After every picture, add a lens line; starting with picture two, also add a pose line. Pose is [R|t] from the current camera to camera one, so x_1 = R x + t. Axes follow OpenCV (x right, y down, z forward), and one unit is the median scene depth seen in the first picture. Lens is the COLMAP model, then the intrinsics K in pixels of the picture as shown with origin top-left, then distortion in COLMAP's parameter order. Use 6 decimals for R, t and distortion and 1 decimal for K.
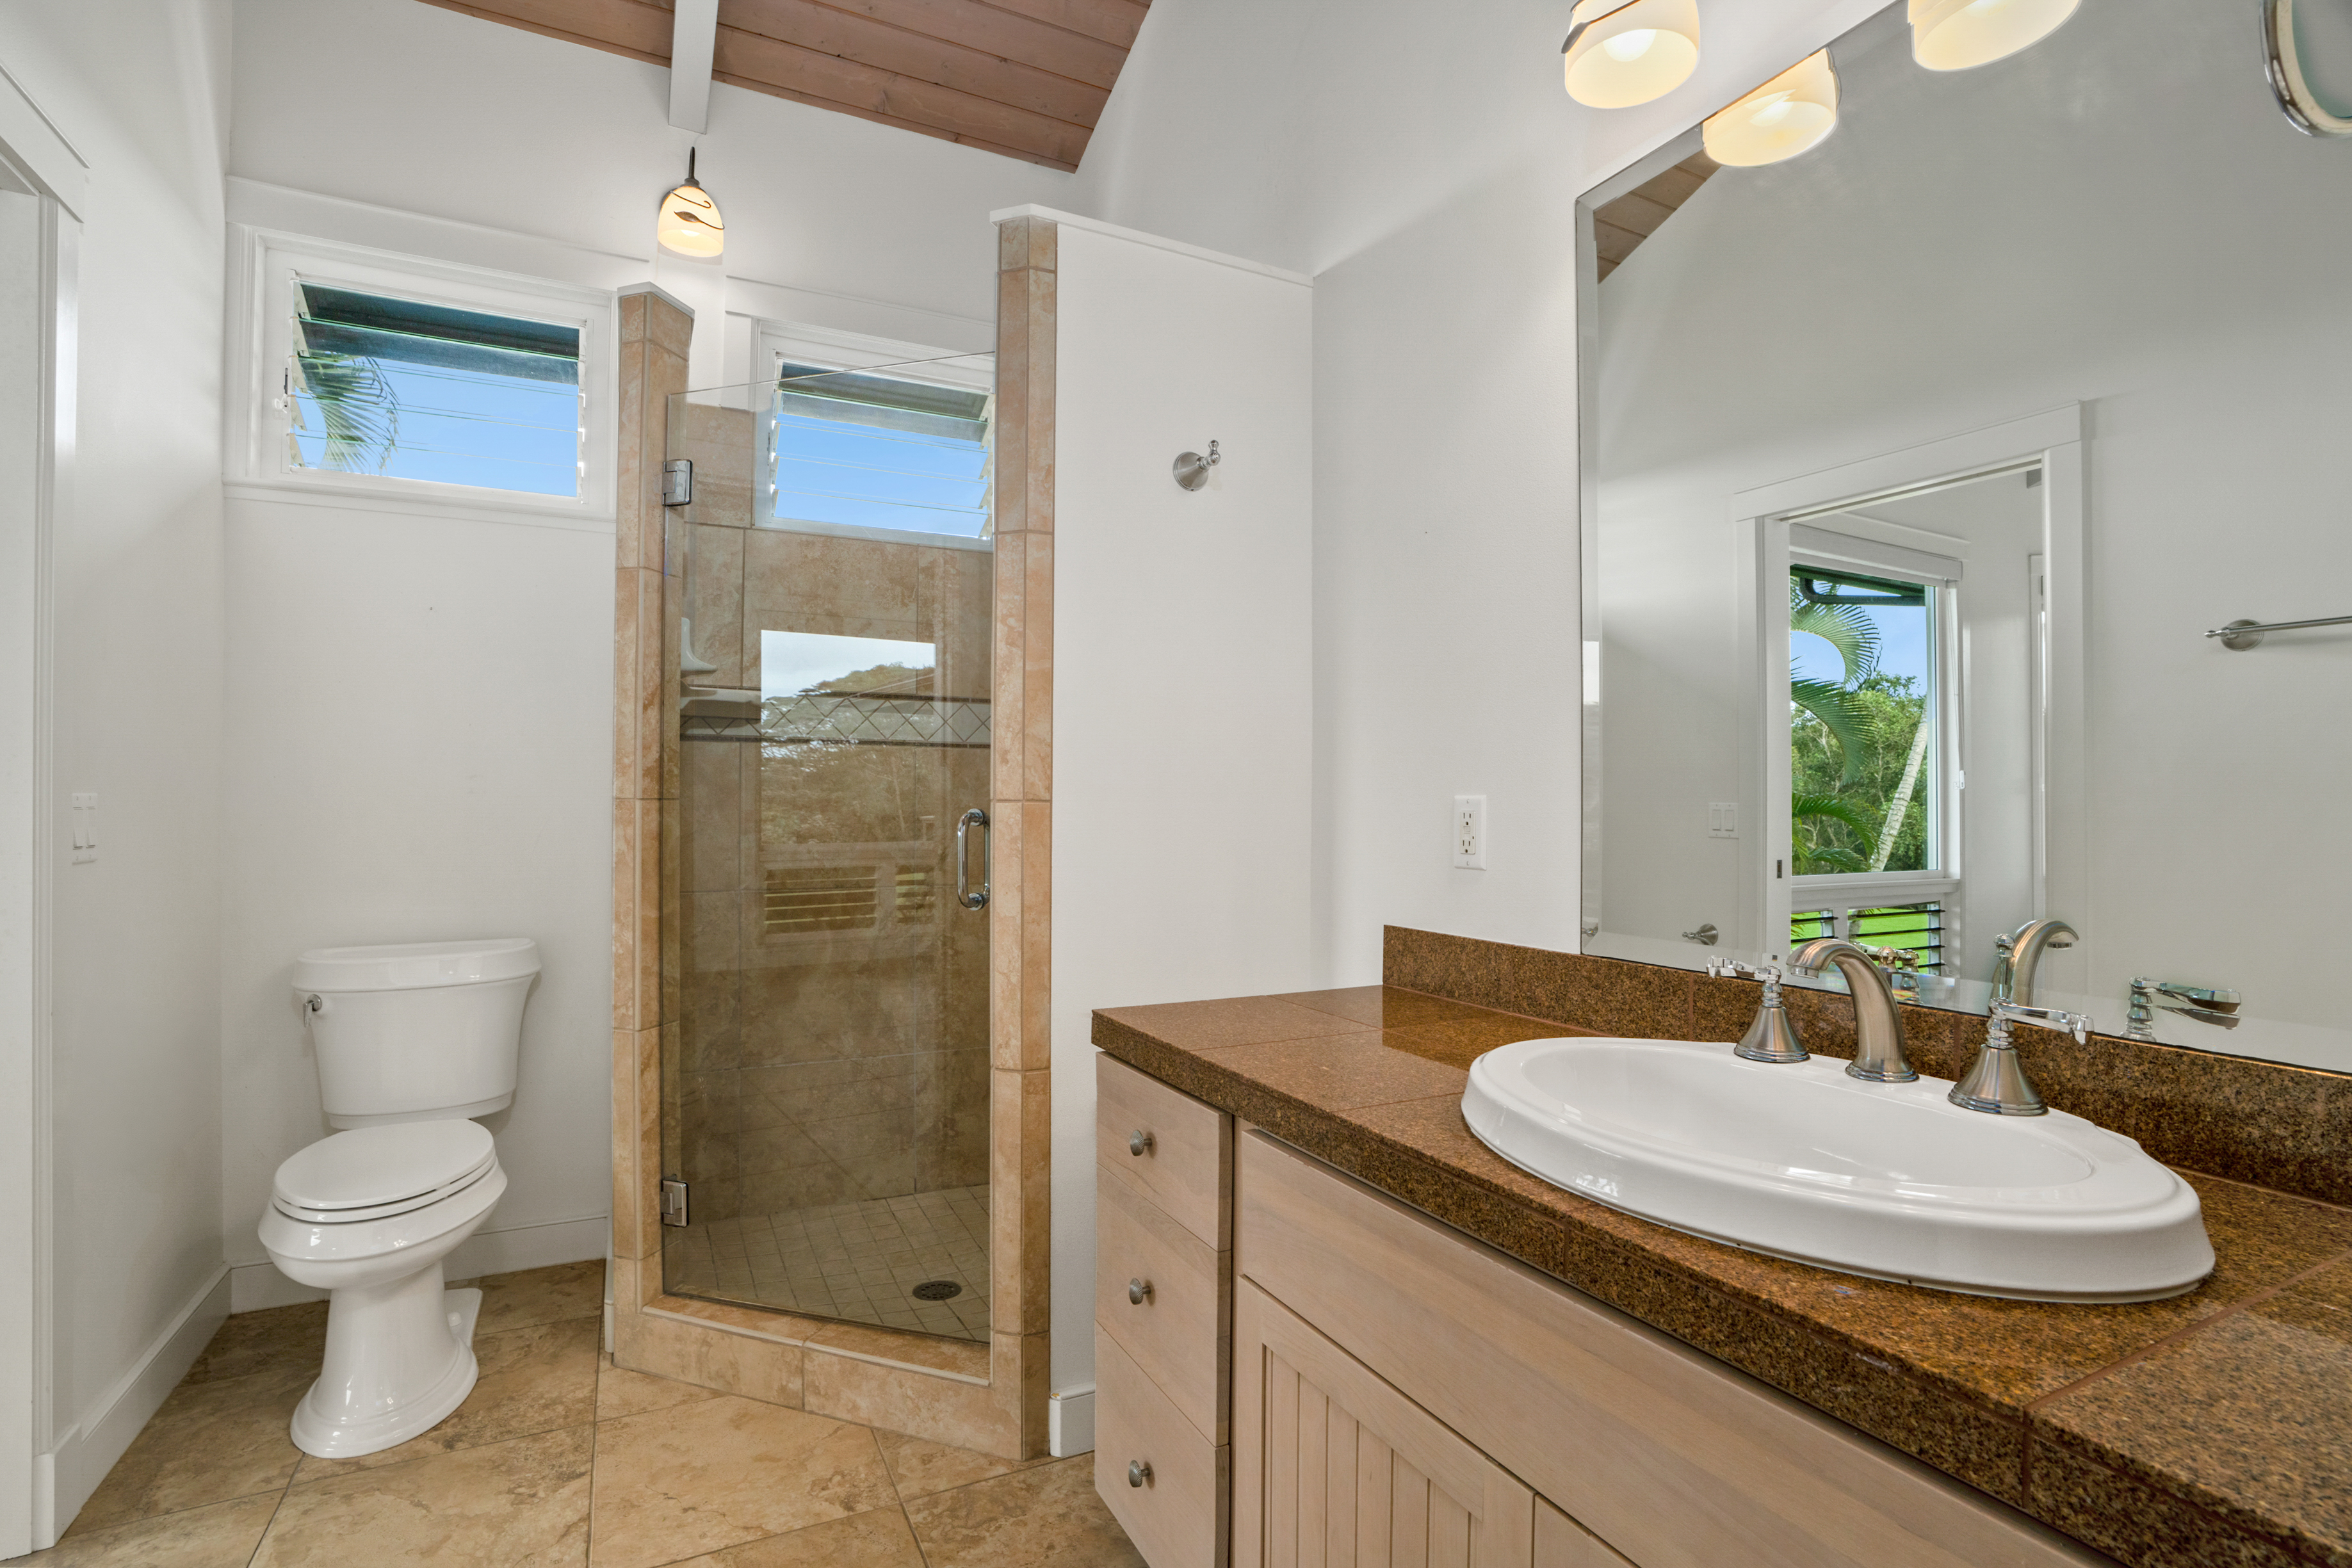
lens RADIAL K [[1090.1, 0, 1160.5], [0, 1090.1, 796.3], [0, 0, 1]] dist [-0.066972, 0.024953]
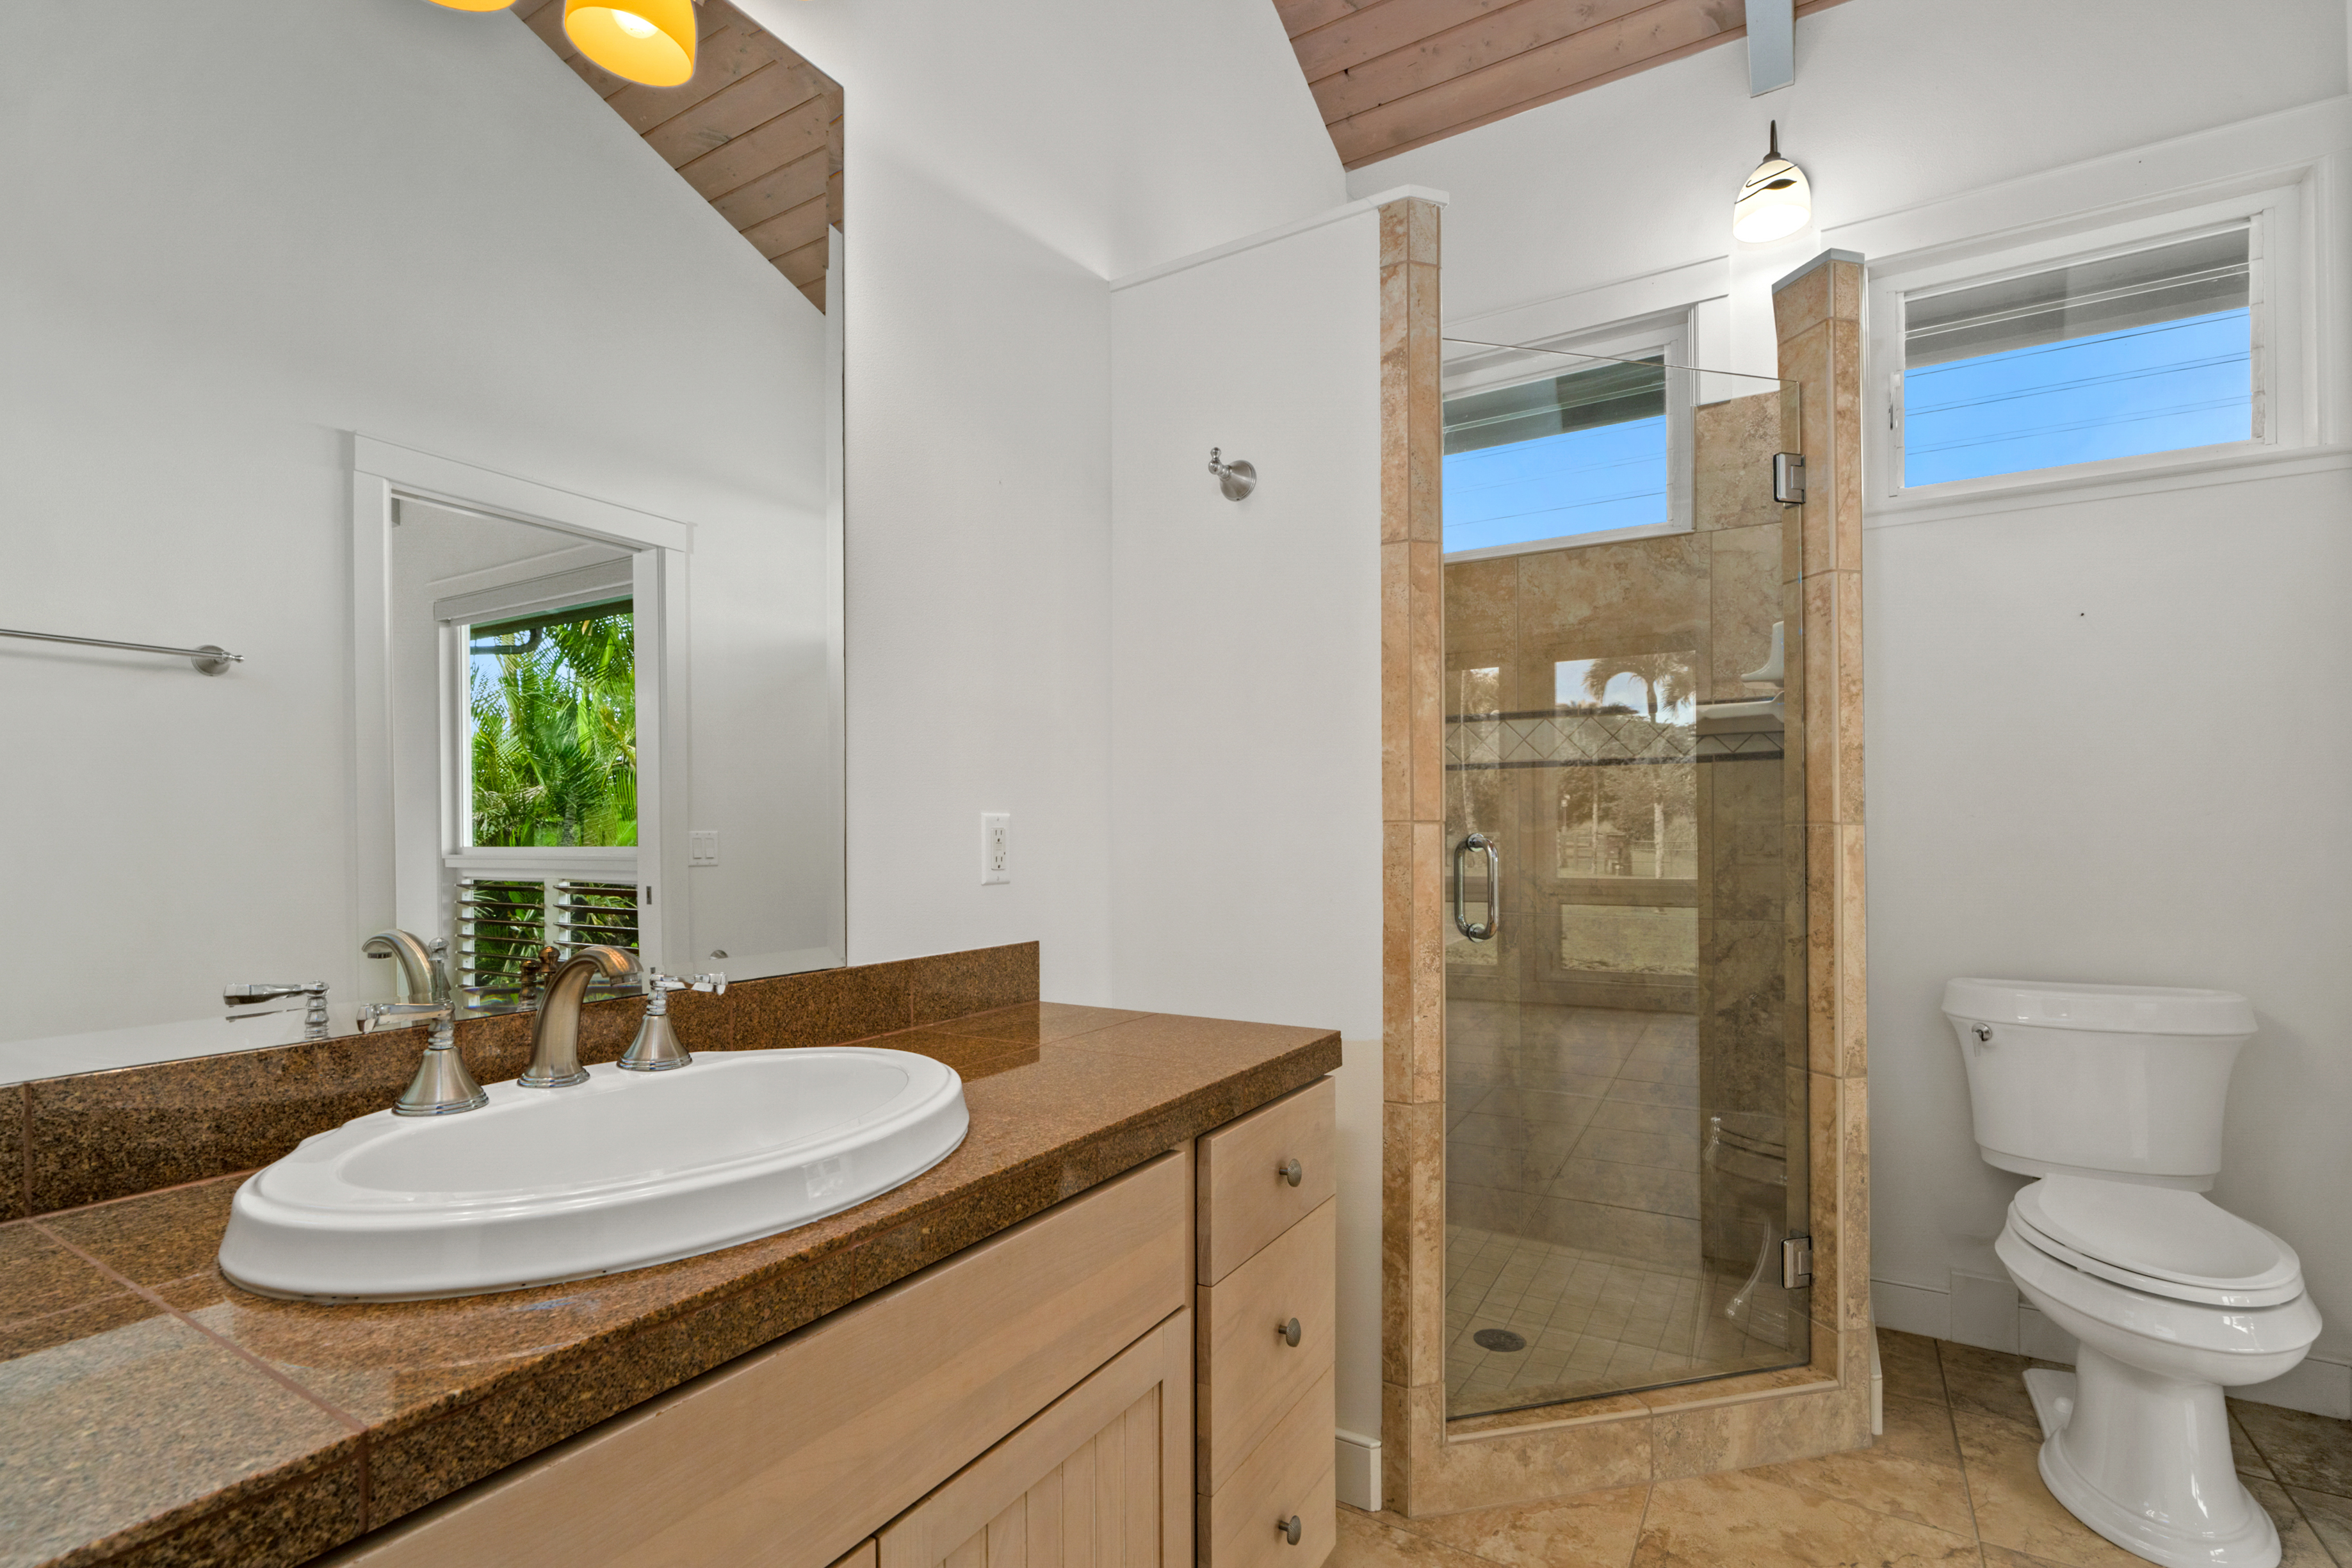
lens RADIAL K [[1090.1, 0, 1160.5], [0, 1090.1, 796.3], [0, 0, 1]] dist [-0.066972, 0.024953]
pose [[-0.531216, 0.015019, 0.847103, -0.599842], [-0.021139, 0.999297, -0.030973, 0.010408], [-0.846973, -0.034360, -0.530525, 1.242933]]
